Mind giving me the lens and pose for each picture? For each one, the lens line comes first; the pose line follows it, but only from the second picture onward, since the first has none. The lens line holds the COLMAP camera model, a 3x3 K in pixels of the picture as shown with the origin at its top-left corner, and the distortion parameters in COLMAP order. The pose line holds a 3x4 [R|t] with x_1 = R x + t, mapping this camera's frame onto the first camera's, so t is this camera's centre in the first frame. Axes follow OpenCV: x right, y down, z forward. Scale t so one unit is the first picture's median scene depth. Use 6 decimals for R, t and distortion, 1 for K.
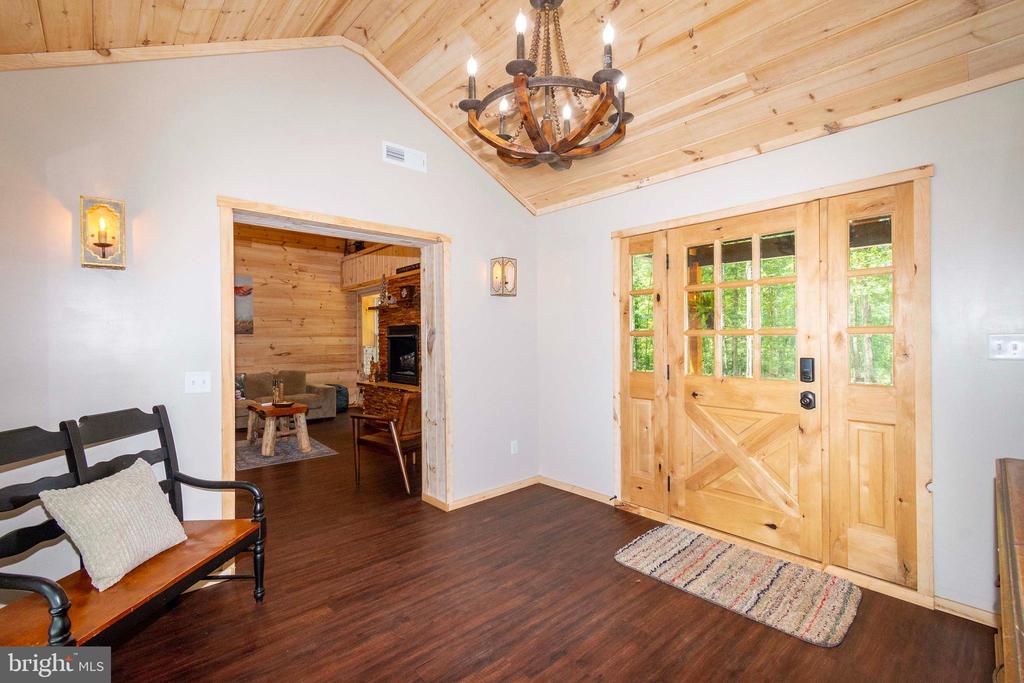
lens RADIAL K [[452.6, 0, 515.8], [0, 452.6, 338.5], [0, 0, 1]] dist [0.006486, -0.002331]
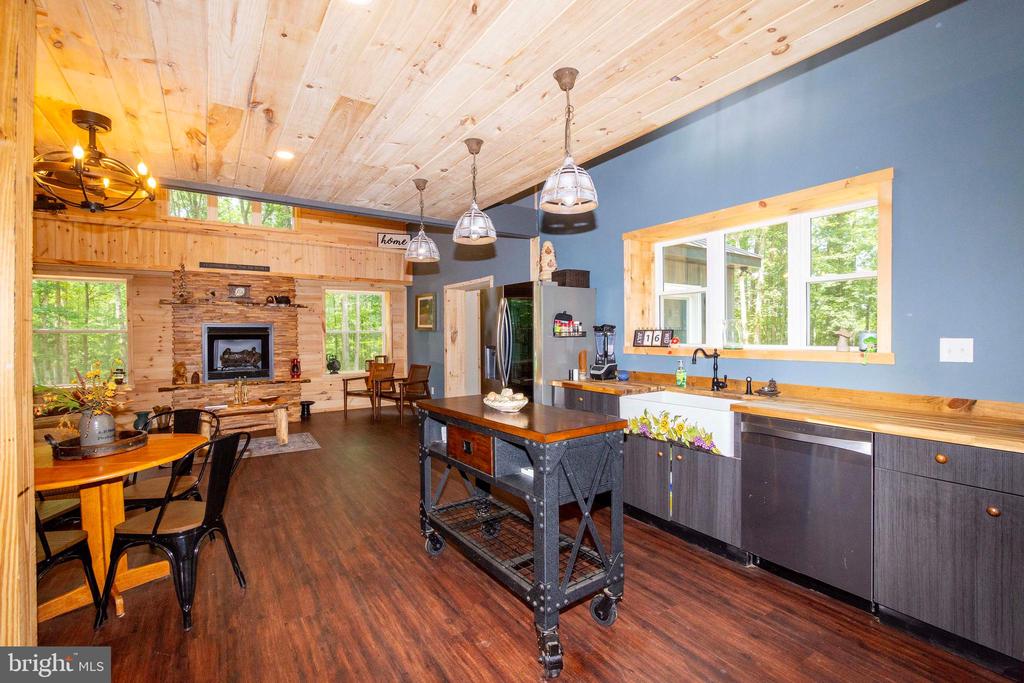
lens RADIAL K [[452.6, 0, 514.7], [0, 452.6, 337.1], [0, 0, 1]] dist [0.006486, -0.002331]
pose [[0.137381, 0.004384, 0.990509, -1.013589], [0.005225, 0.999973, -0.005151, 0.009405], [-0.990505, 0.005883, 0.137354, 0.208833]]
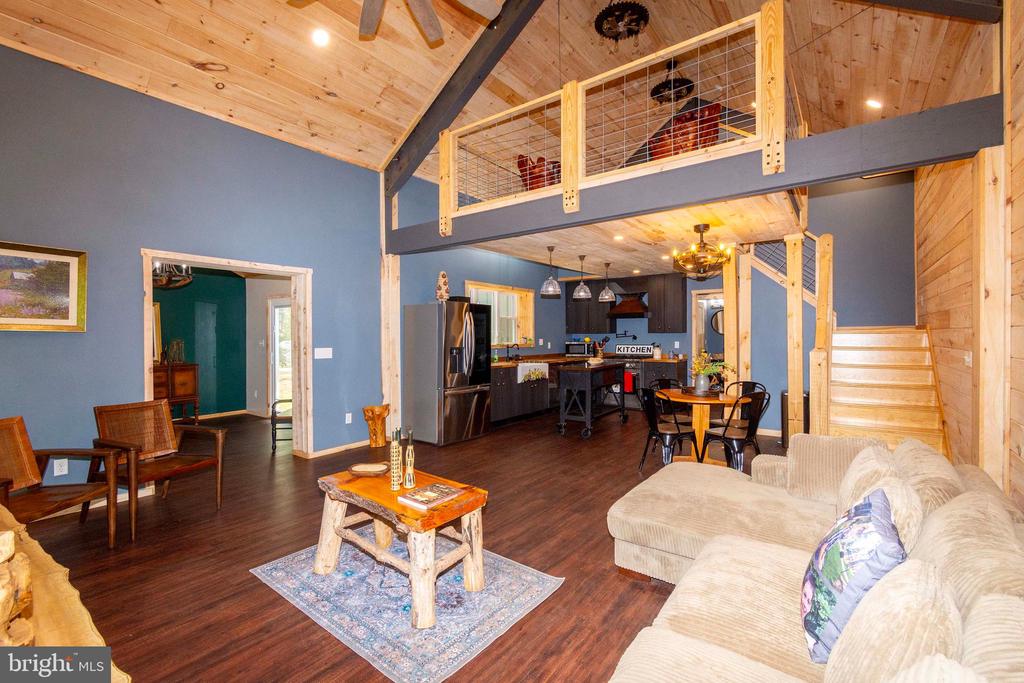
lens RADIAL K [[452.6, 0, 514.3], [0, 452.6, 334.4], [0, 0, 1]] dist [0.006486, -0.002331]
pose [[-0.980135, 0.015653, -0.197711, -0.396493], [0.016090, 0.999870, -0.000603, -0.001513], [0.197676, -0.003772, -0.980260, 1.057023]]
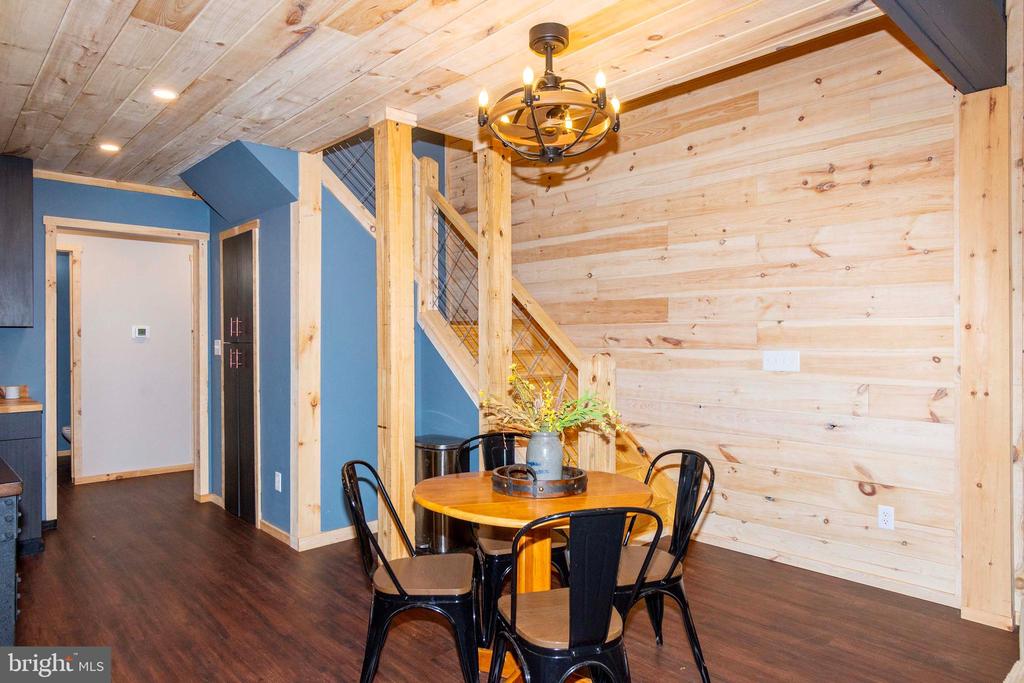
lens RADIAL K [[631.3, 0, 513.4], [0, 631.3, 337.2], [0, 0, 1]] dist [-0.000331, 0.002582]
pose [[0.017159, 0.012462, -0.999775, -0.447645], [0.004749, 0.999910, 0.012545, 0.004216], [0.999841, -0.004963, 0.017098, 0.503920]]
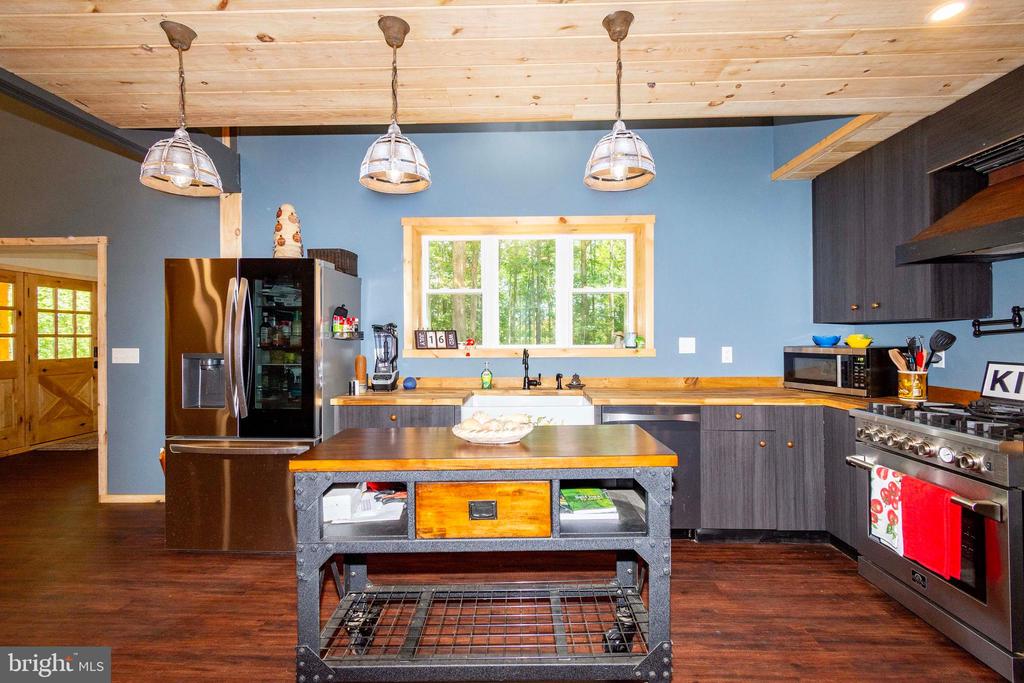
lens RADIAL K [[452.6, 0, 514.9], [0, 452.6, 338.6], [0, 0, 1]] dist [0.006486, -0.002331]
pose [[-0.724434, 0.009154, 0.689284, -0.867367], [0.012927, 0.999916, 0.000307, 0.008734], [-0.689223, 0.009133, -0.724492, 0.403900]]
